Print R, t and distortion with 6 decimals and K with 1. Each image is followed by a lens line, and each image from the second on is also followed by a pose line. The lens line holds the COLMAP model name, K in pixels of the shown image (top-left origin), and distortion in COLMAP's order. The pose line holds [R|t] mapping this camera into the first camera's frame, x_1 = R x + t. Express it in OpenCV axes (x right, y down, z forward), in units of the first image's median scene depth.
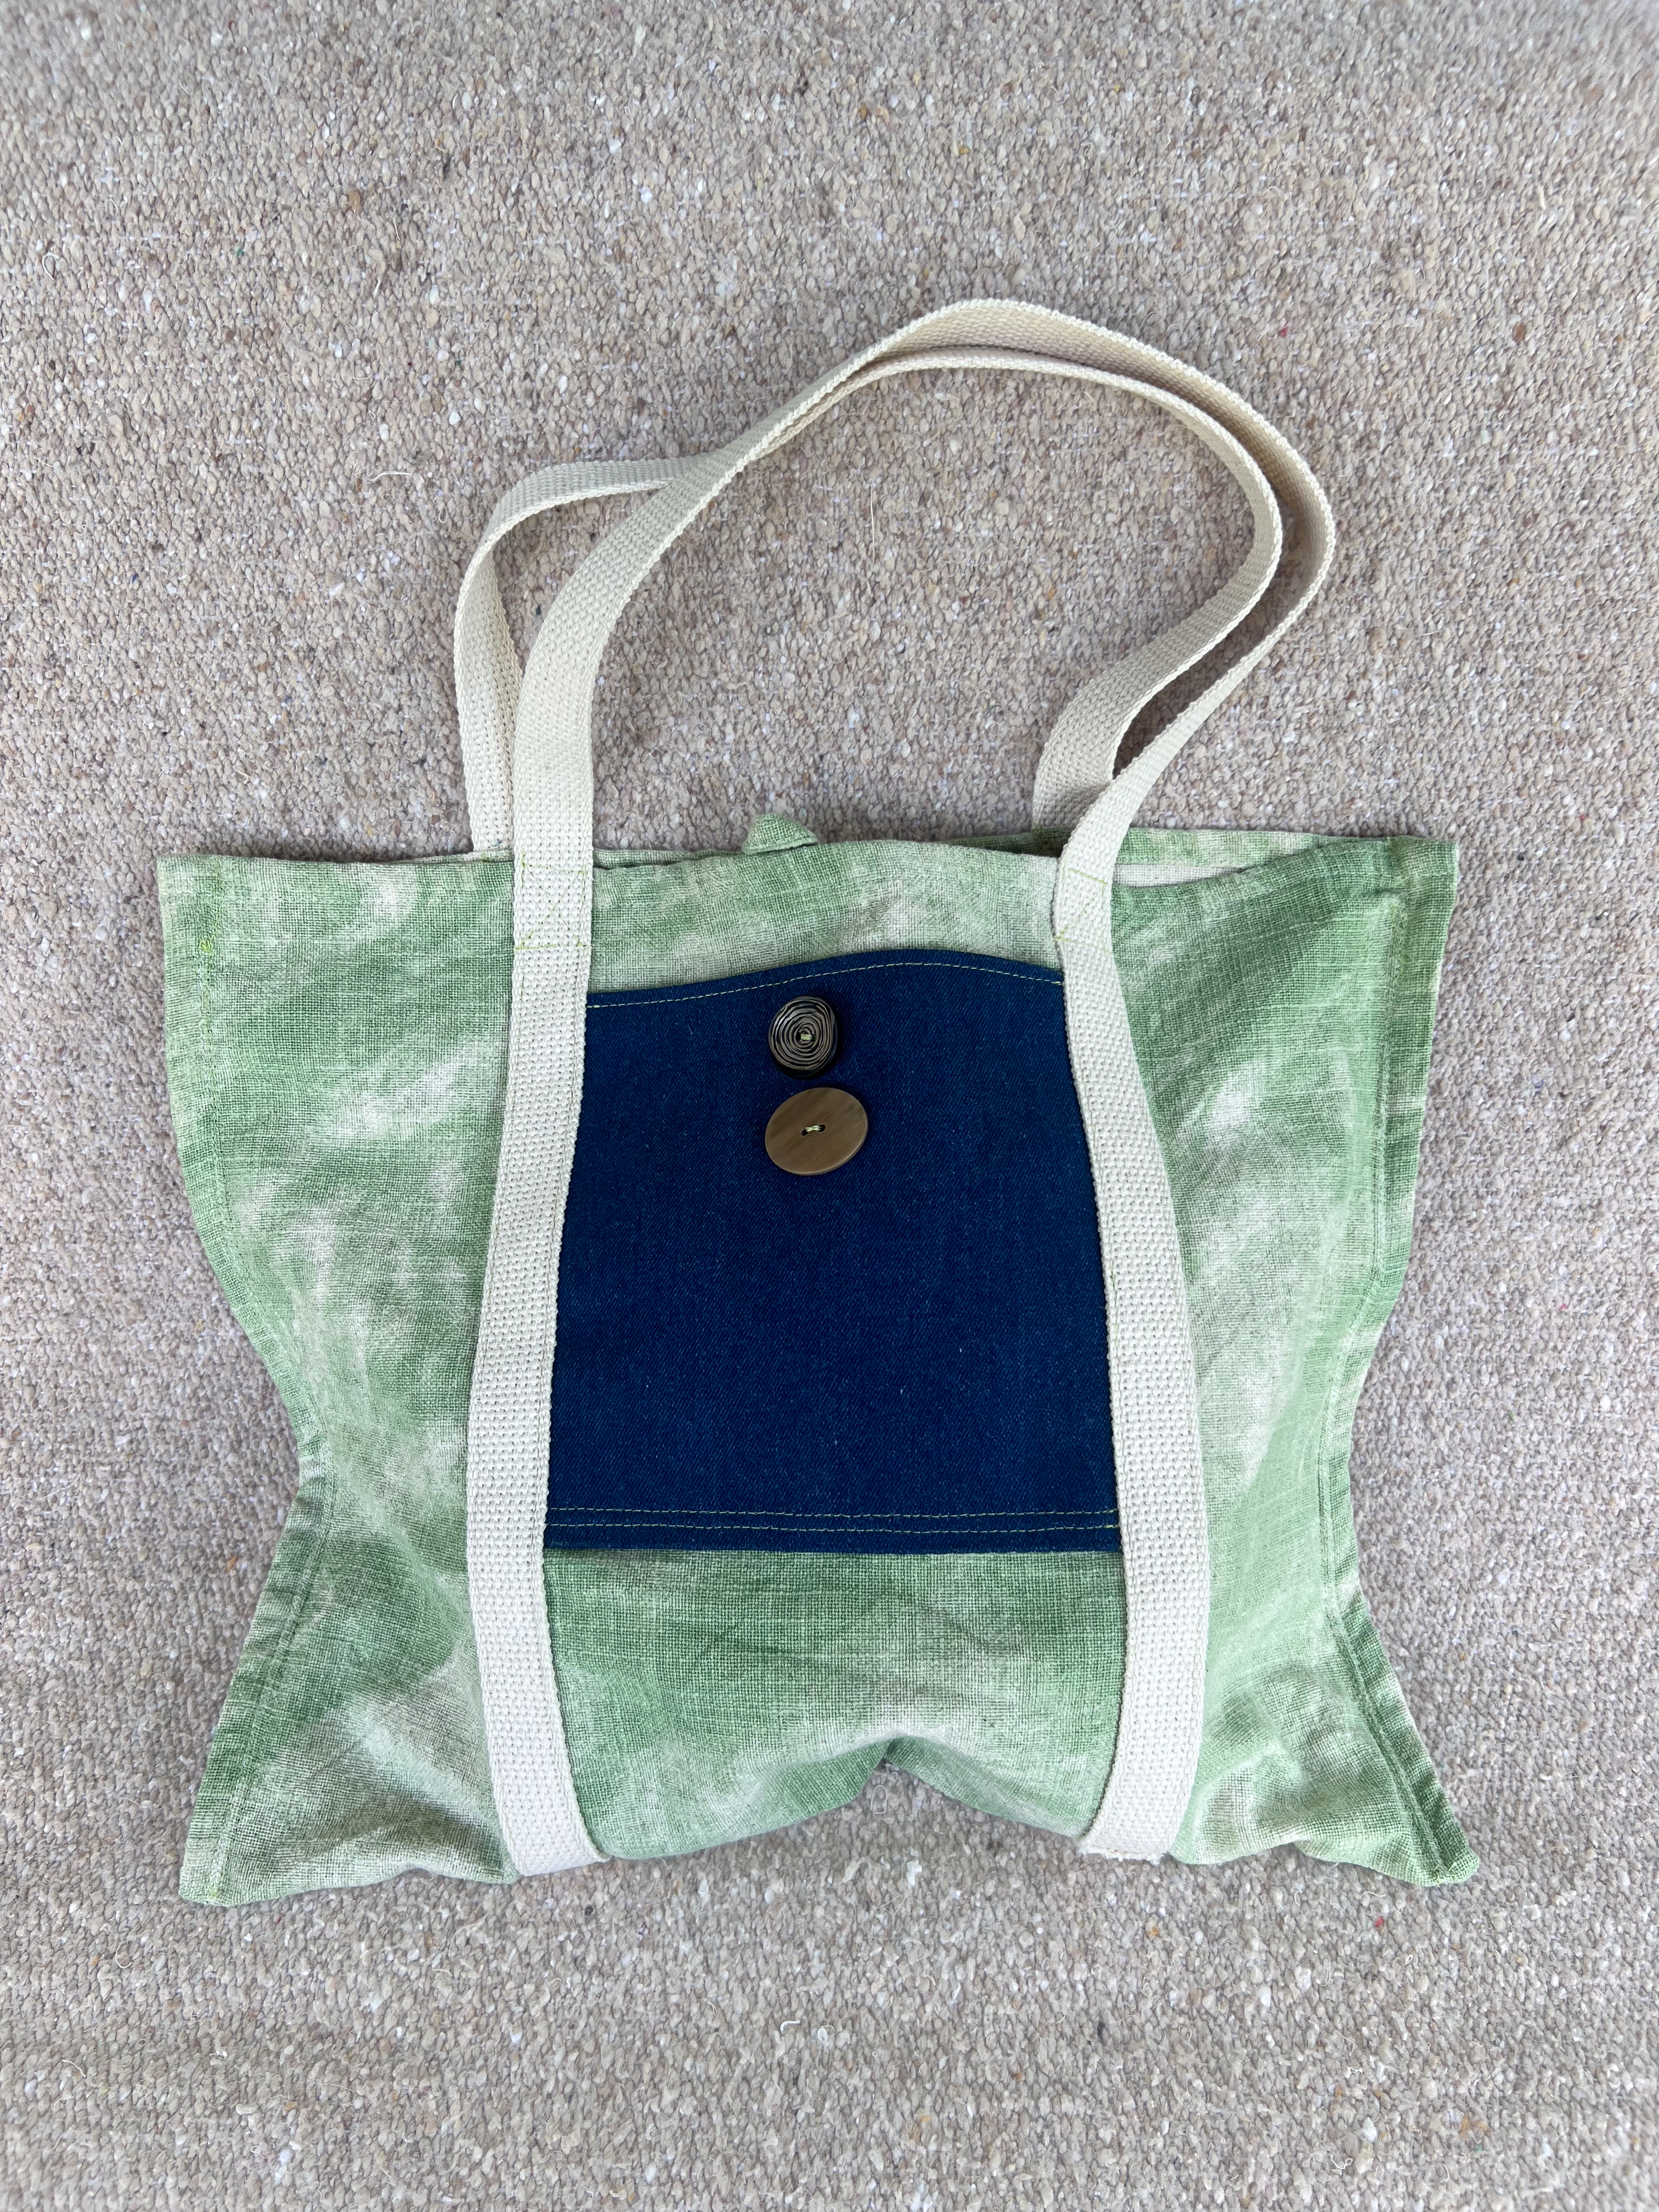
lens RADIAL K [[1902.5, 0, 841.7], [0, 1902.5, 1107.8], [0, 0, 1]] dist [0.032245, -0.013268]
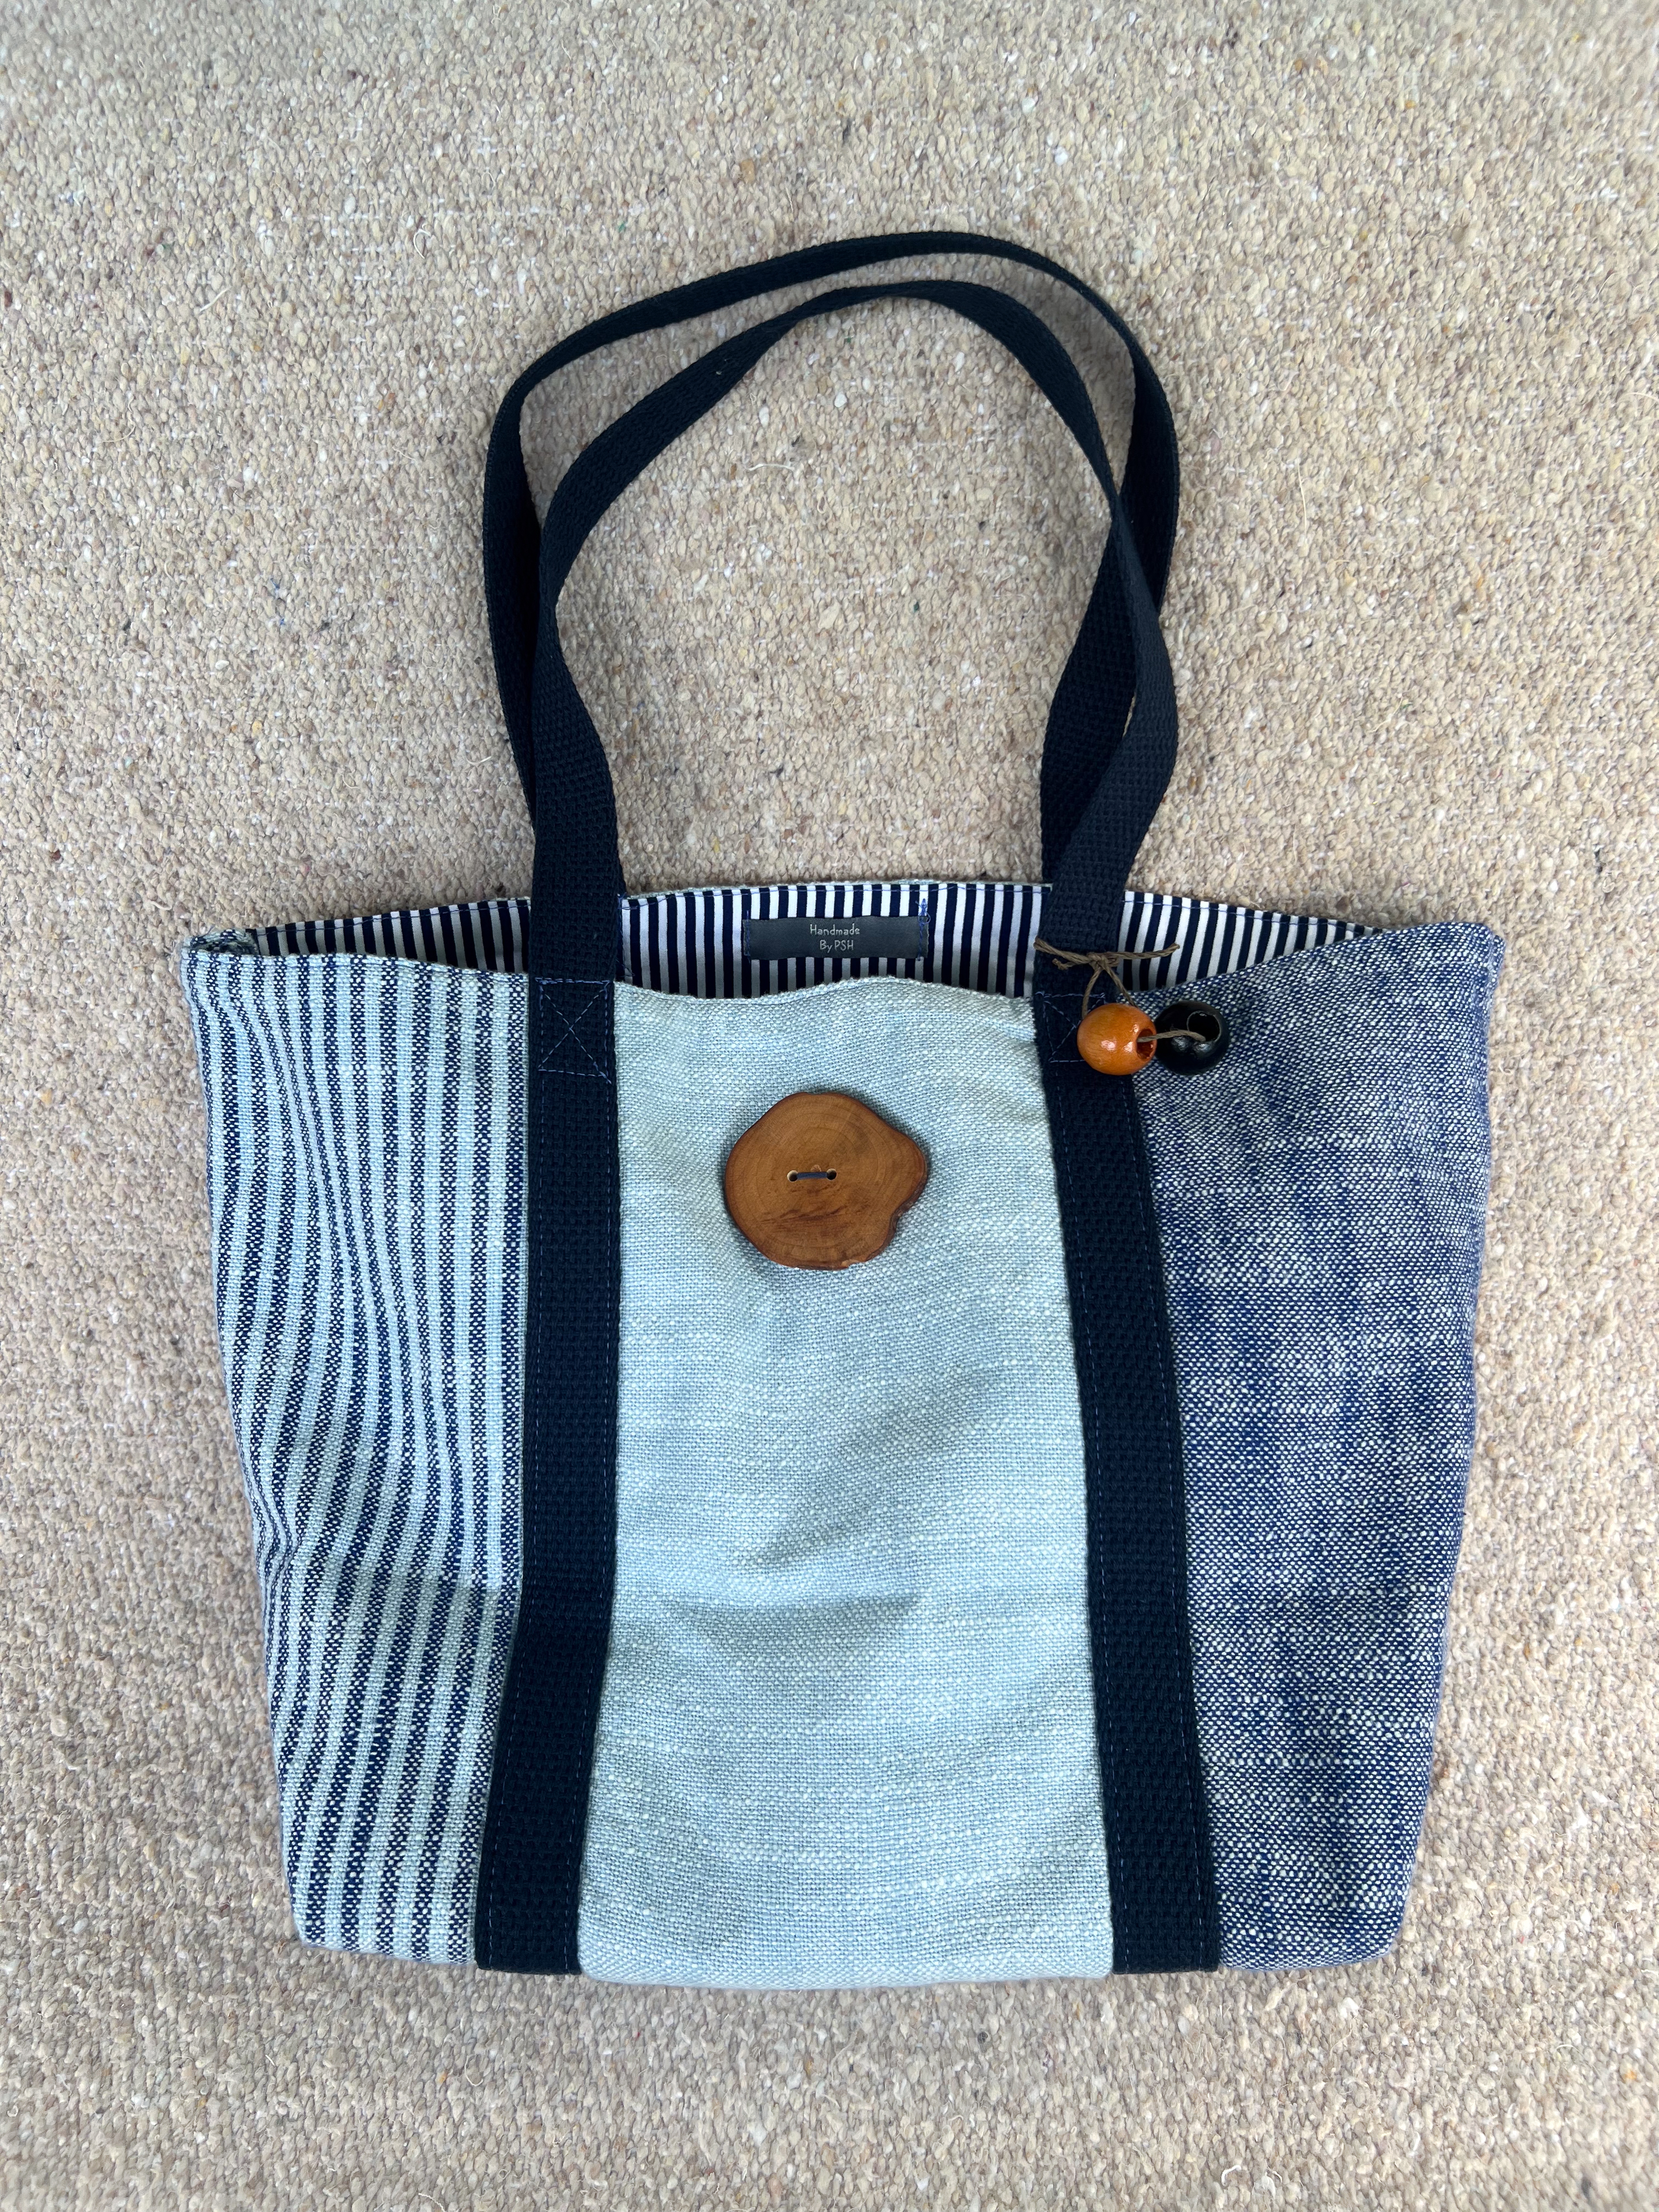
lens RADIAL K [[1902.5, 0, 804.2], [0, 1902.5, 1076.6], [0, 0, 1]] dist [0.032245, -0.013268]
pose [[0.999237, 0.003660, -0.038877, -0.179560], [-0.005176, 0.999227, -0.038972, 0.005978], [0.038705, 0.039144, 0.998484, 0.080134]]
